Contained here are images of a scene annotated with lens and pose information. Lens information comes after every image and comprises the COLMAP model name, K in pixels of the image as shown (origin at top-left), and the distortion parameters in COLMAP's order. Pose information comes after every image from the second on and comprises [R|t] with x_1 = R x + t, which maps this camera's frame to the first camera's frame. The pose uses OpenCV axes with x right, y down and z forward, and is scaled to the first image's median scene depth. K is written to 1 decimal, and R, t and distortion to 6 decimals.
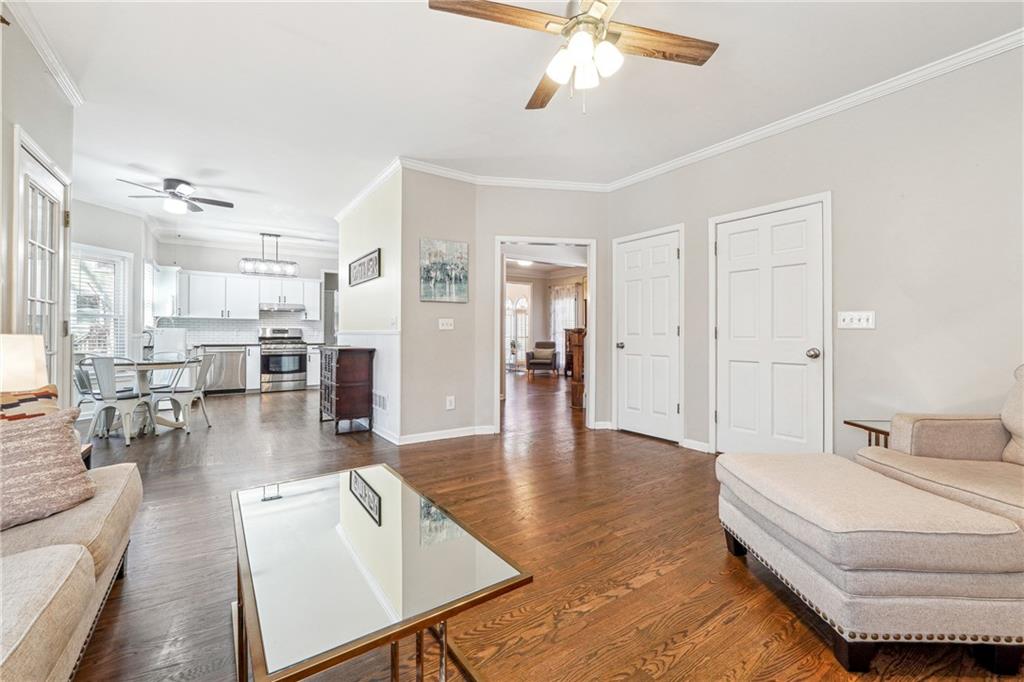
lens RADIAL K [[429.8, 0, 513.5], [0, 429.8, 329.2], [0, 0, 1]] dist [-0.000704, -0.000021]
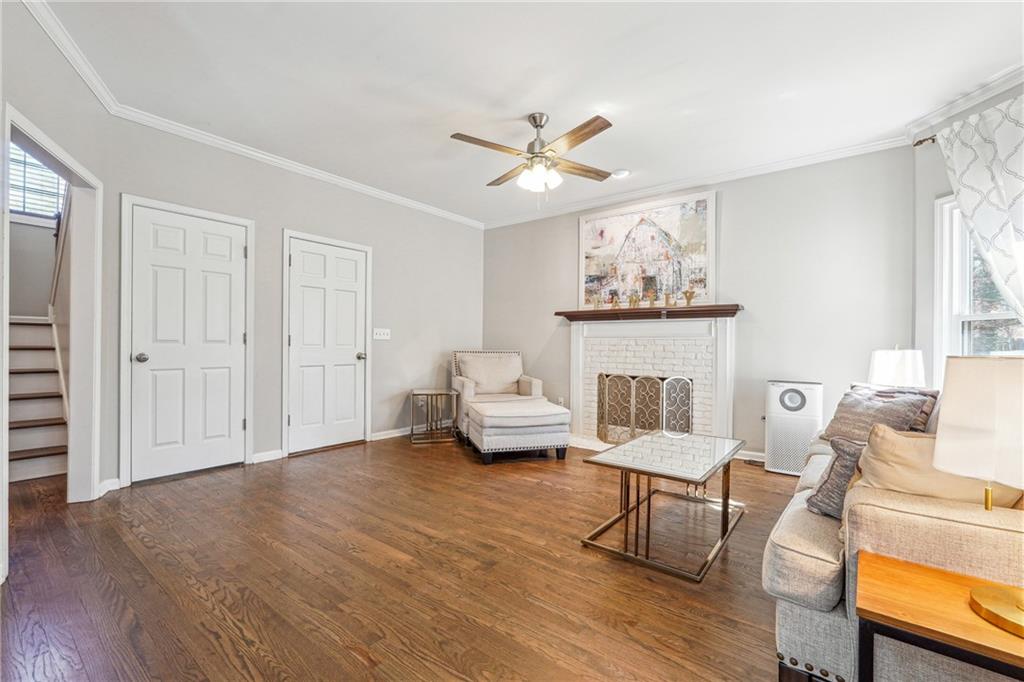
lens RADIAL K [[429.7, 0, 512.0], [0, 429.7, 341.0], [0, 0, 1]] dist [-0.001124, 0.000025]
pose [[-0.281347, 0.003067, 0.959601, -0.806969], [-0.019474, 0.999771, -0.008905, 0.008924], [-0.959408, -0.021193, -0.281223, 0.907958]]
